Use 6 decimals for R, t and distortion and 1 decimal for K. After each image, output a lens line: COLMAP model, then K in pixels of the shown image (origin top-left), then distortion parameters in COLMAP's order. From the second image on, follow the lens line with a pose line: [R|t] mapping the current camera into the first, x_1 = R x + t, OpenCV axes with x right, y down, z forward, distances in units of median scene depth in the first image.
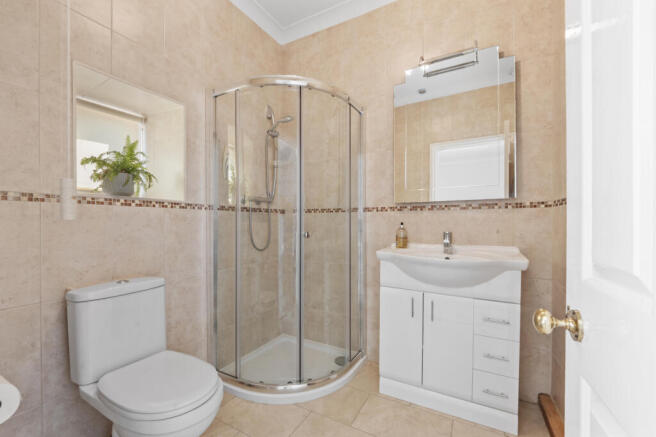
lens RADIAL K [[274.4, 0, 327.0], [0, 274.4, 219.6], [0, 0, 1]] dist [-0.000011, 0.000200]
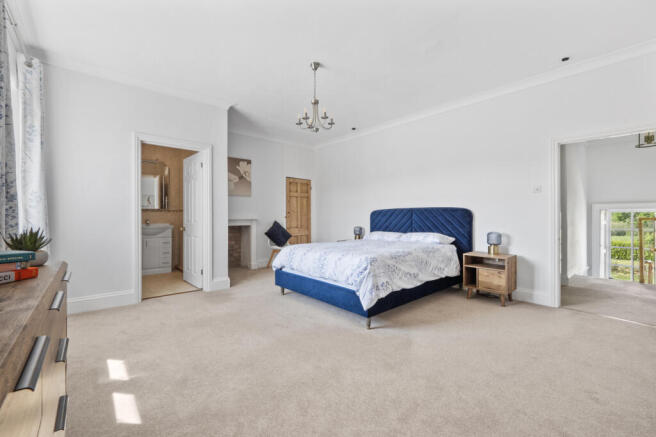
lens RADIAL K [[274.4, 0, 328.1], [0, 274.4, 217.3], [0, 0, 1]] dist [-0.000011, 0.000200]
pose [[0.330596, -0.007368, 0.943744, -2.012558], [0.005516, 0.999968, 0.005875, 0.024250], [-0.943756, 0.003263, 0.330626, -2.138964]]
